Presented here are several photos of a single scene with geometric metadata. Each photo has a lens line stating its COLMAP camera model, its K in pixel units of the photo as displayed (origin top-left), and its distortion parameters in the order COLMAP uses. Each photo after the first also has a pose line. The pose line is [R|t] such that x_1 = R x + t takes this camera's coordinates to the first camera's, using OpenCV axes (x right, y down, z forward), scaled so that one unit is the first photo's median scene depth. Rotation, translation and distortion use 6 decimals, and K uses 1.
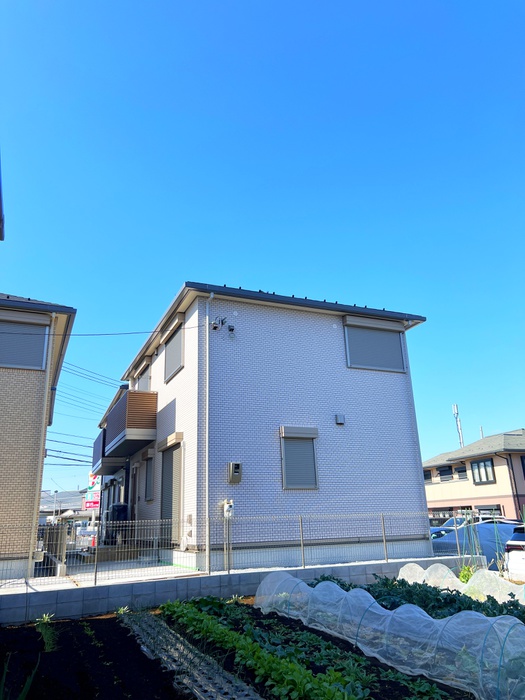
lens RADIAL K [[528.6, 0, 262.7], [0, 528.6, 350.3], [0, 0, 1]] dist [0.052254, 0.000754]
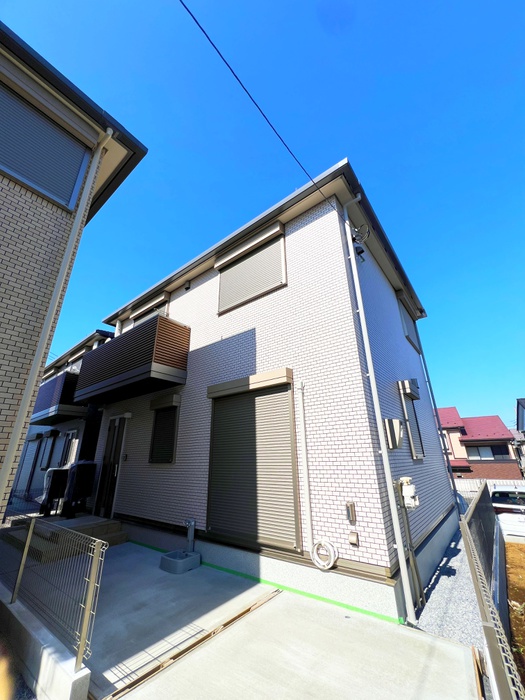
lens RADIAL K [[279.2, 0, 261.1], [0, 279.2, 348.9], [0, 0, 1]] dist [-0.002472, 0.000597]
pose [[0.884712, 0.189609, 0.425832, -0.289740], [-0.155974, 0.981290, -0.112885, 0.147857], [-0.439268, 0.033452, 0.897733, 0.583802]]
